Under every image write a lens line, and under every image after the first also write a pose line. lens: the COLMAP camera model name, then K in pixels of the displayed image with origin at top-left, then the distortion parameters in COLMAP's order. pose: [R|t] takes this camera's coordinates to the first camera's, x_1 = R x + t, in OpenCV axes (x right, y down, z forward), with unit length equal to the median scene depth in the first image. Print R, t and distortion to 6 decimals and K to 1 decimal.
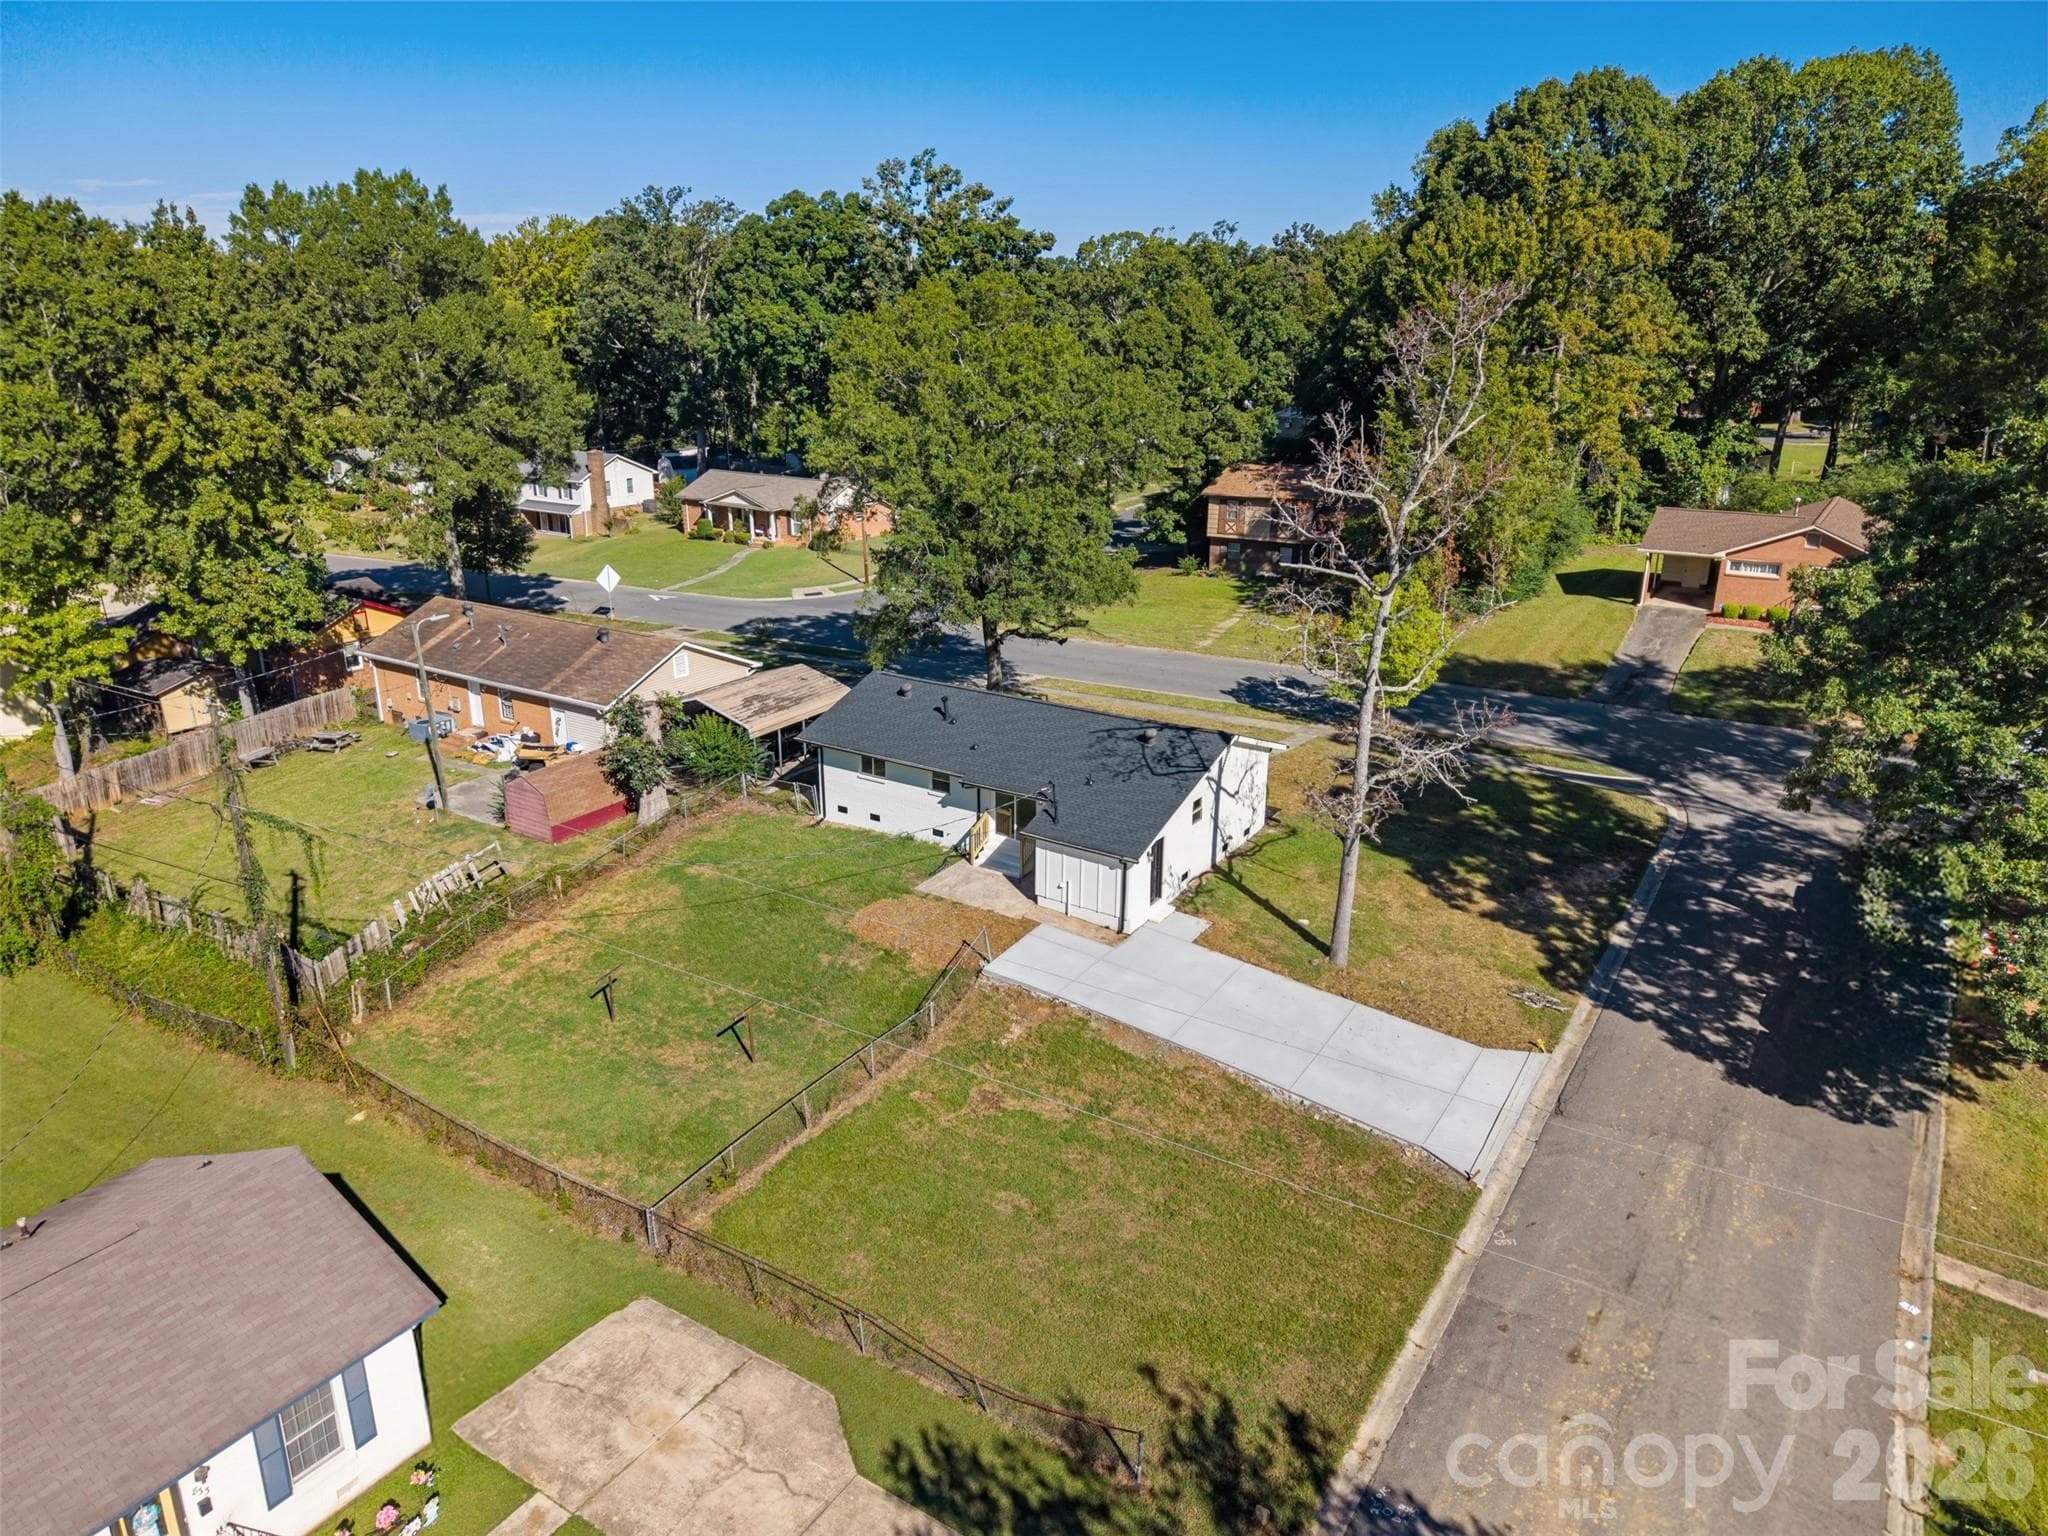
lens RADIAL K [[1354.7, 0, 1024.0], [0, 1354.7, 768.0], [0, 0, 1]] dist [0.042259, -0.044945]
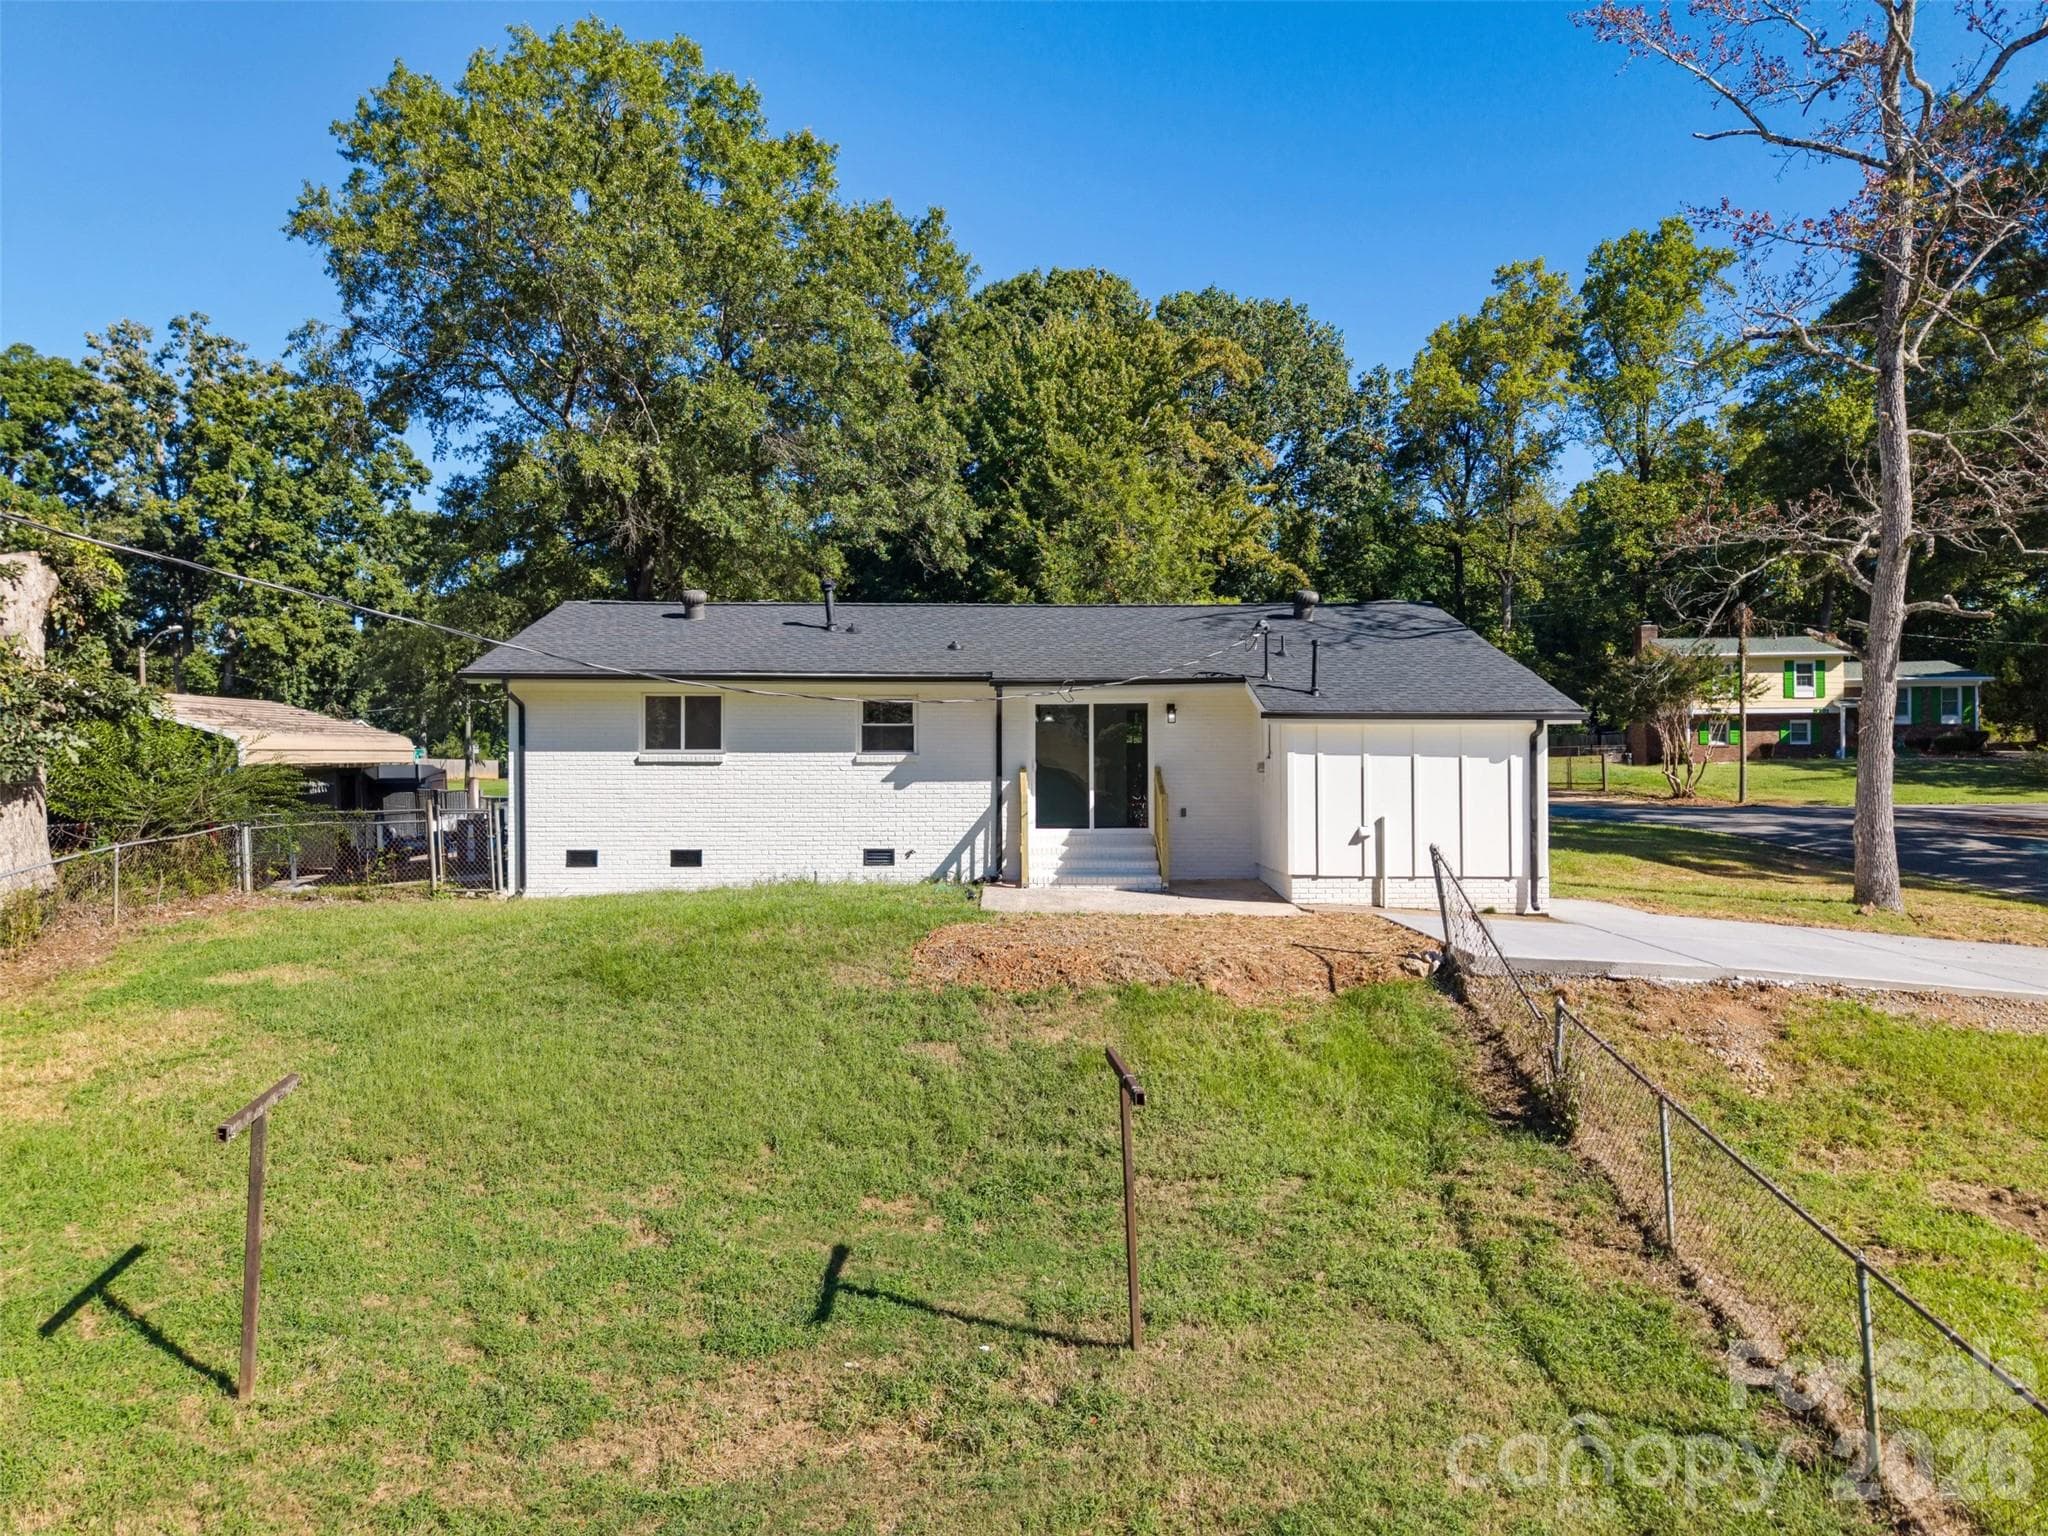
lens RADIAL K [[1354.7, 0, 1024.0], [0, 1354.7, 768.0], [0, 0, 1]] dist [0.042259, -0.044945]
pose [[0.832621, -0.001507, 0.553841, -0.267991], [0.180946, 0.945862, -0.269452, 0.148429], [-0.523451, 0.324567, 0.787817, 0.659904]]
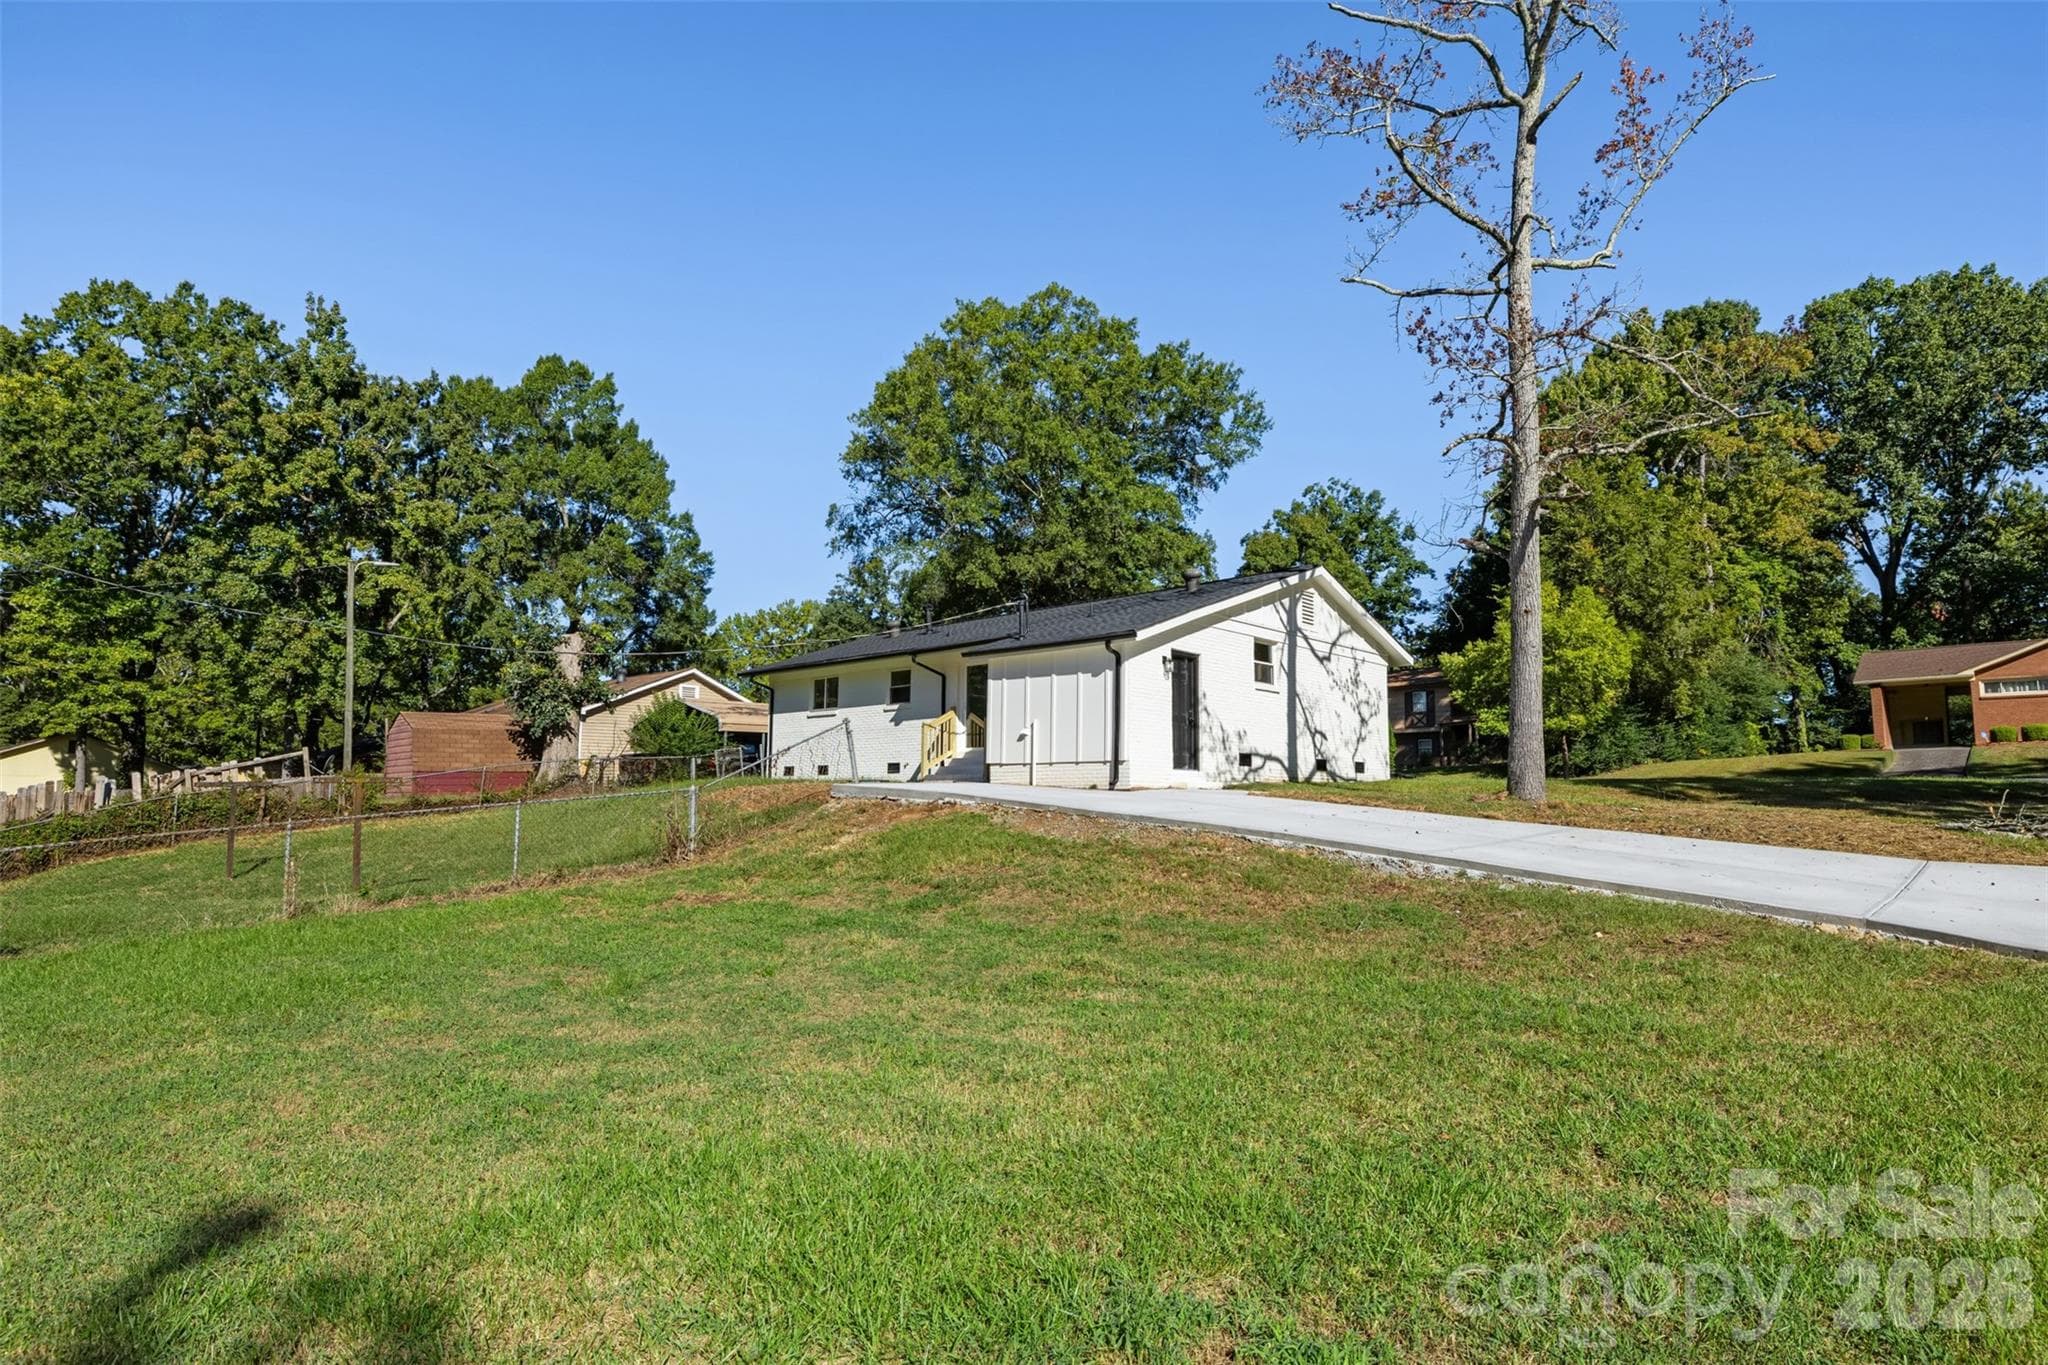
lens RADIAL K [[1082.3, 0, 1038.0], [0, 1082.3, 703.1], [0, 0, 1]] dist [0.001423, 0.000173]
pose [[0.985877, -0.013462, -0.166932, 0.104103], [-0.055395, 0.914445, -0.400900, 0.243116], [0.158047, 0.404485, 0.900785, 0.521697]]
